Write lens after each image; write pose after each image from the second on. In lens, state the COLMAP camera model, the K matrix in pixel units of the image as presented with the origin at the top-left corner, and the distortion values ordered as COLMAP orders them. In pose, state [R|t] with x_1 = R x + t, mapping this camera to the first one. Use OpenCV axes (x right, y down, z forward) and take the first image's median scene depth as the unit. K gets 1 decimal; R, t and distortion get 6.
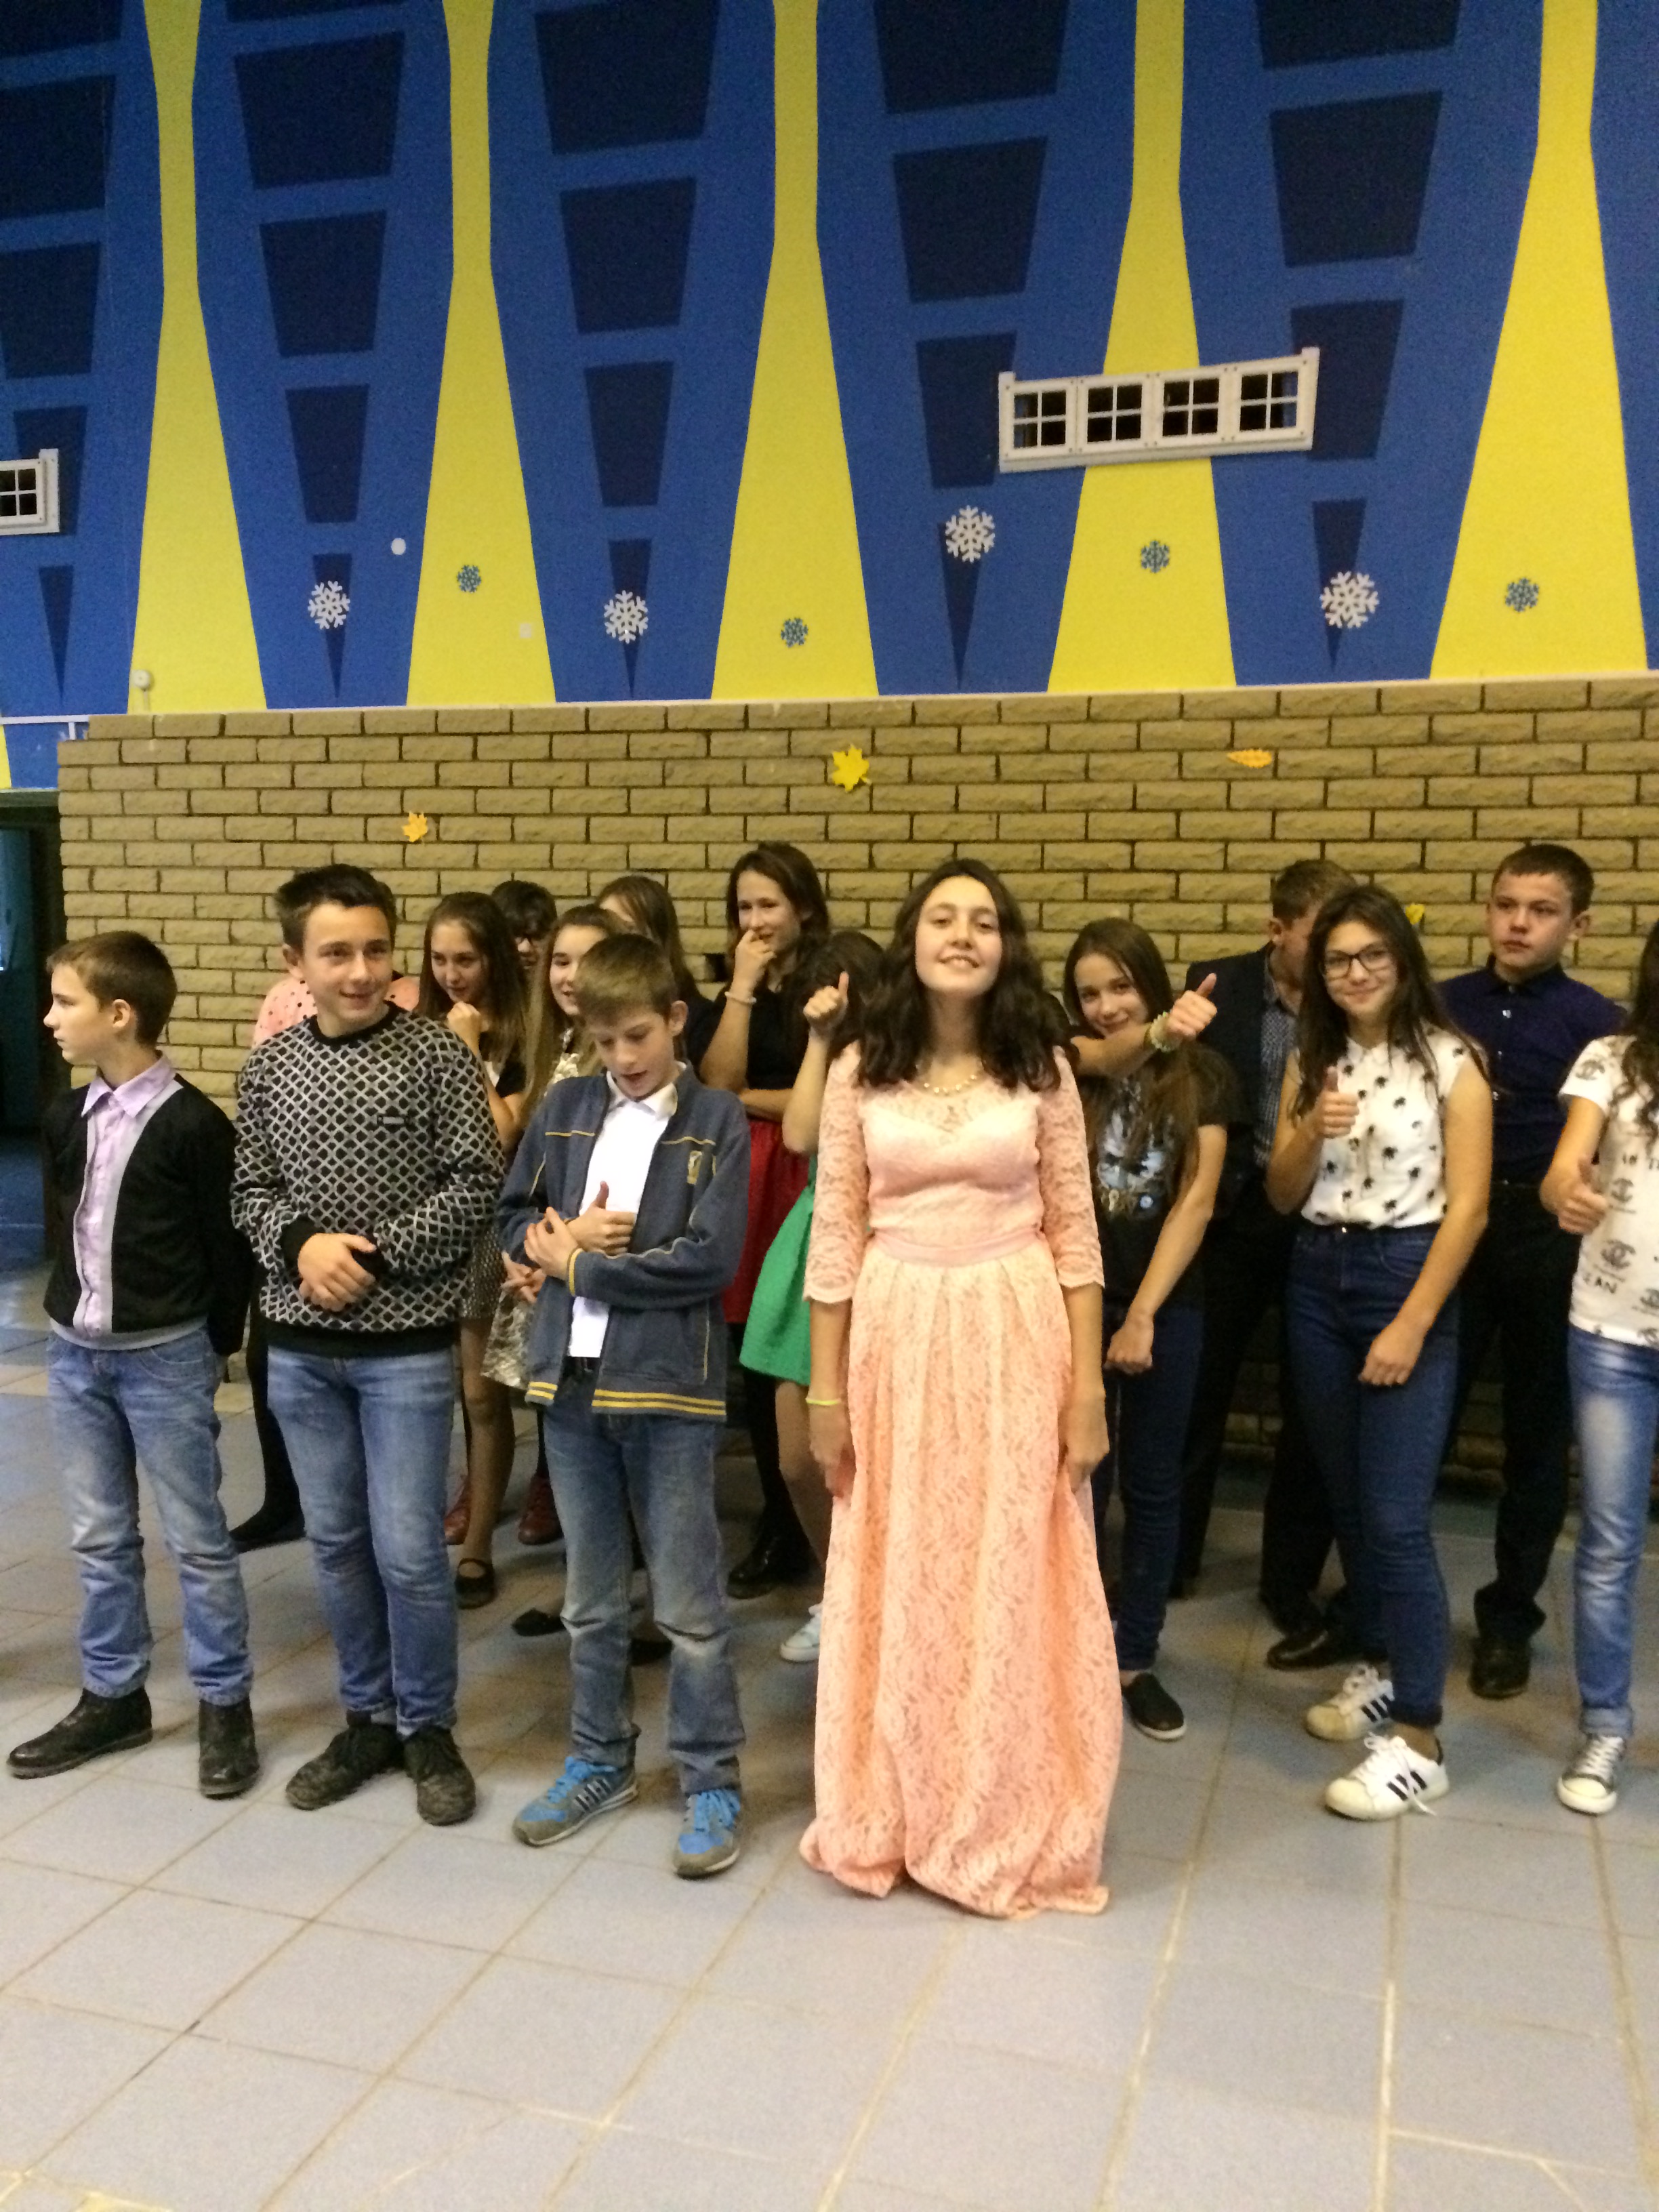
lens RADIAL K [[1929.0, 0, 870.4], [0, 1929.0, 1065.5], [0, 0, 1]] dist [0.115690, -0.126029]
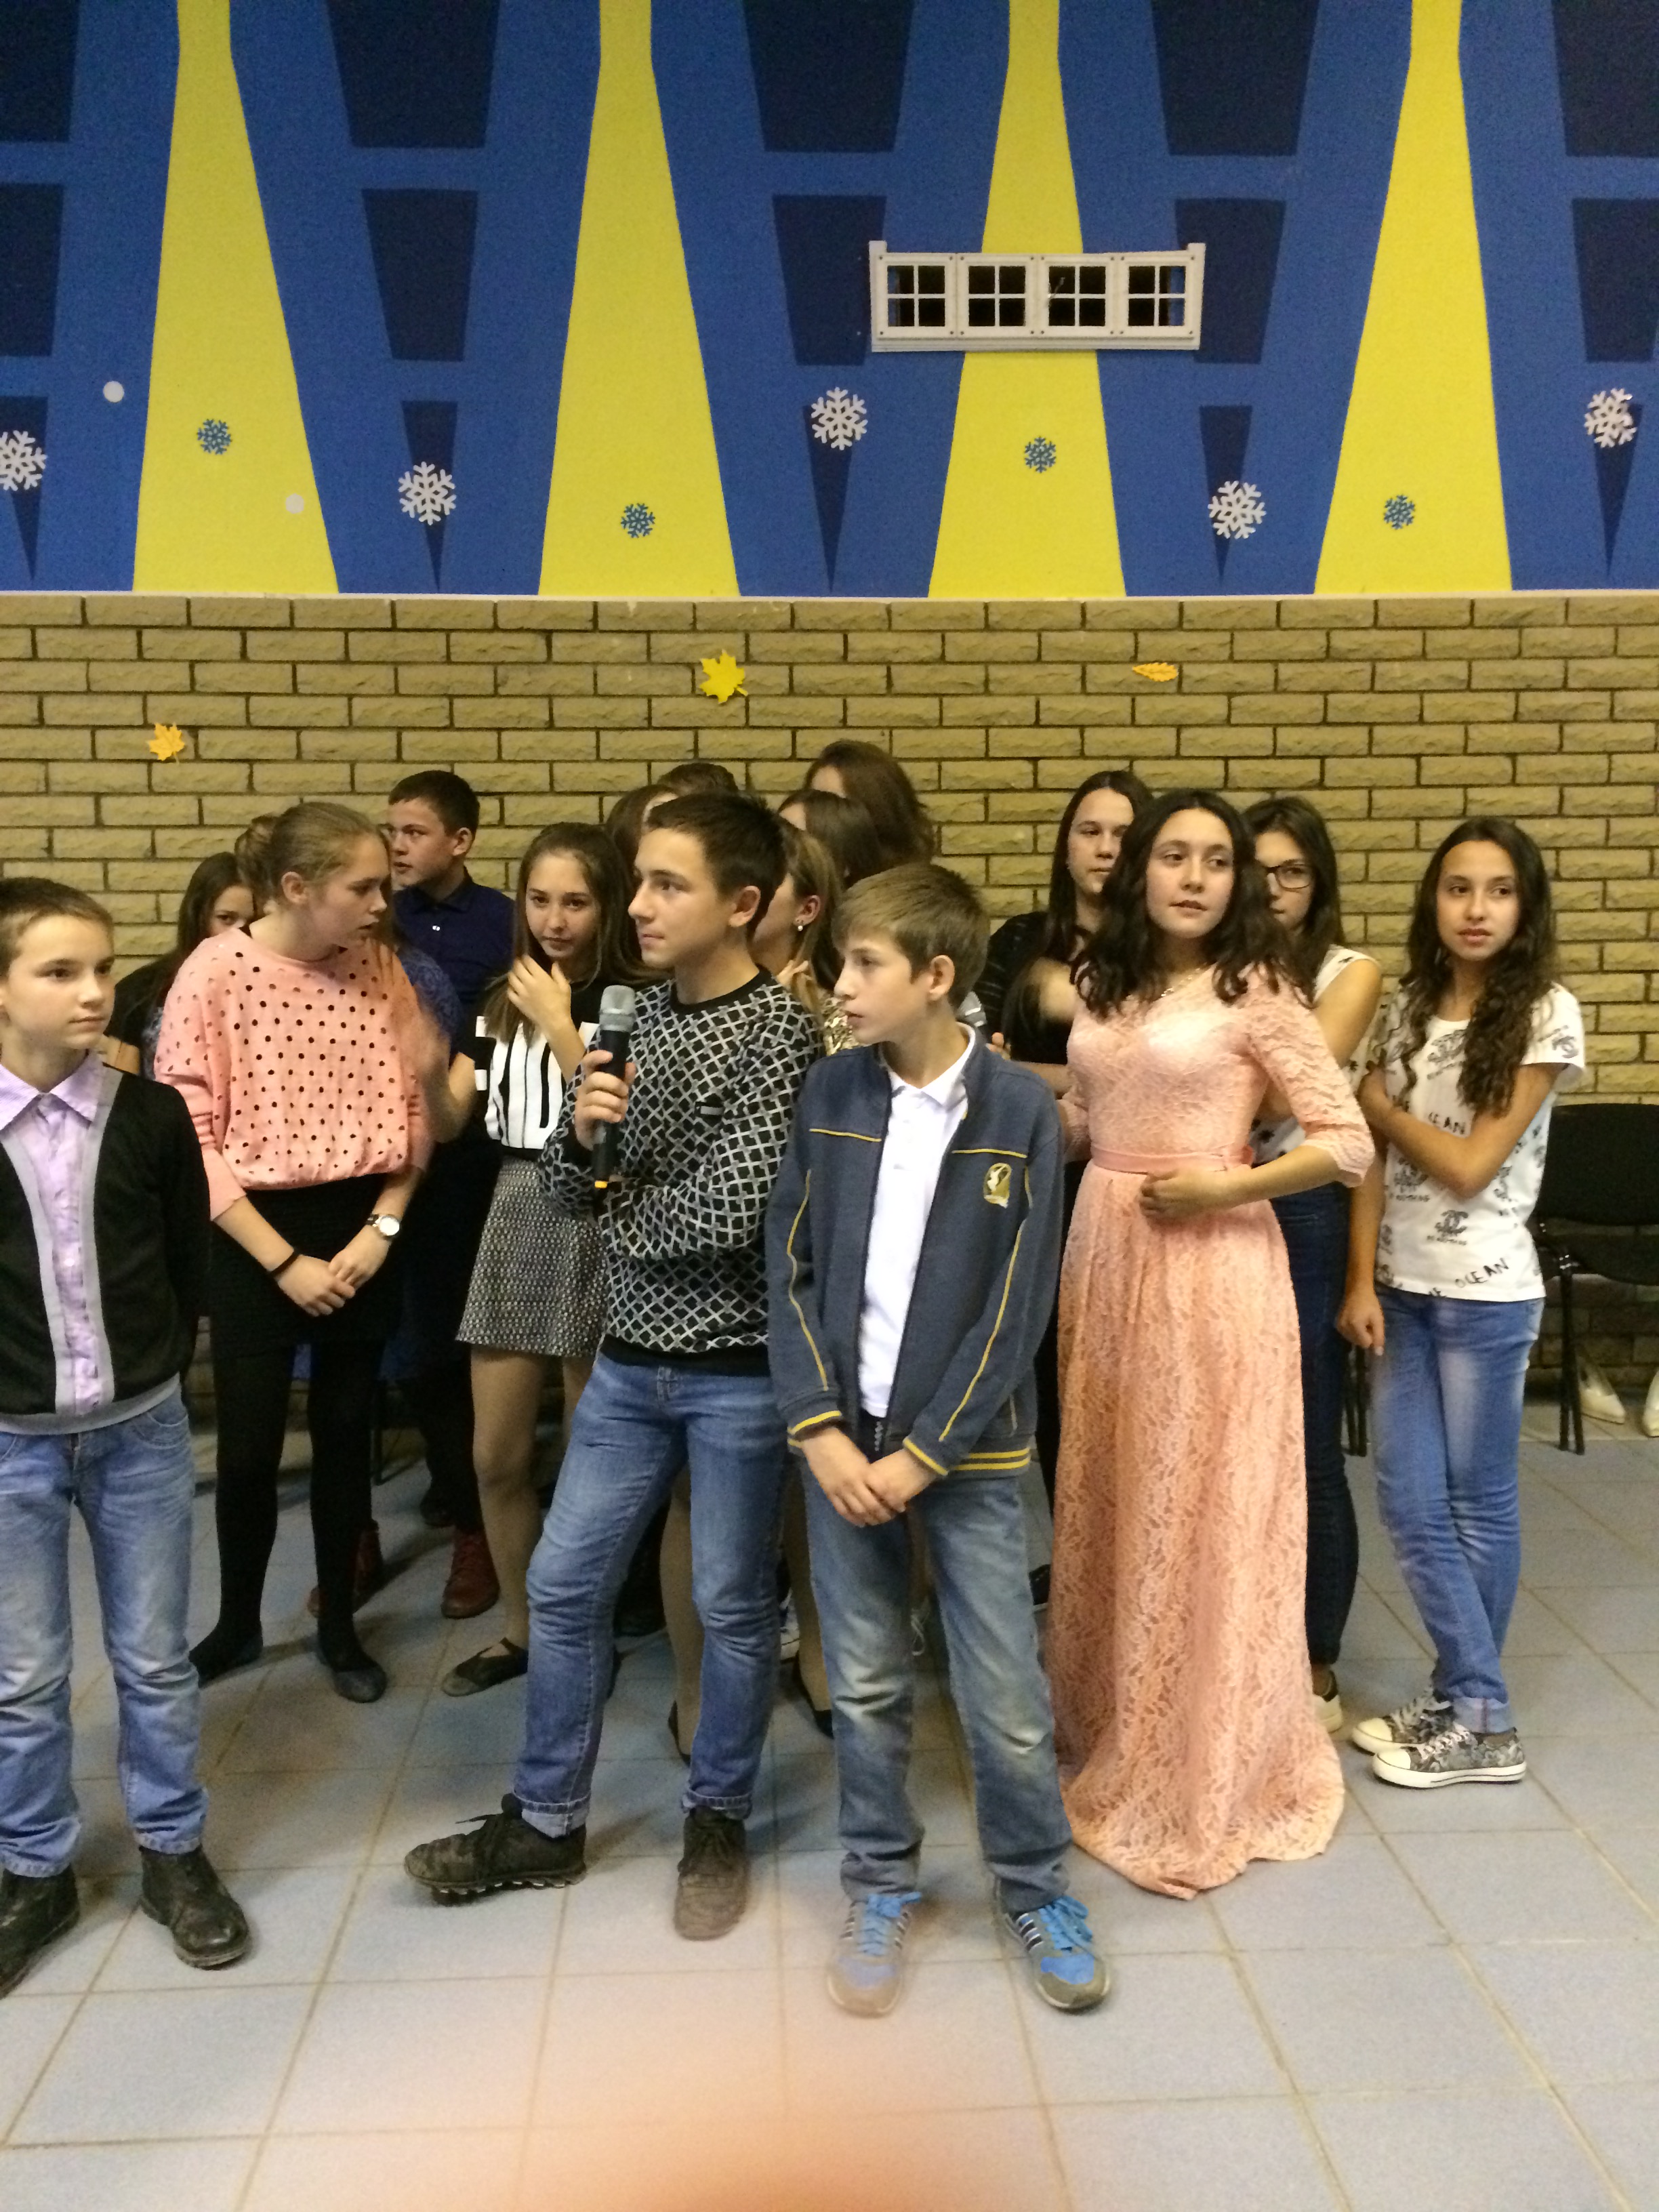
lens RADIAL K [[1929.0, 0, 840.1], [0, 1929.0, 1043.6], [0, 0, 1]] dist [0.115690, -0.126029]
pose [[0.937144, -0.056071, 0.344408, -0.284248], [0.041720, 0.997930, 0.048946, -0.026871], [-0.346440, -0.031501, 0.937543, 0.138943]]
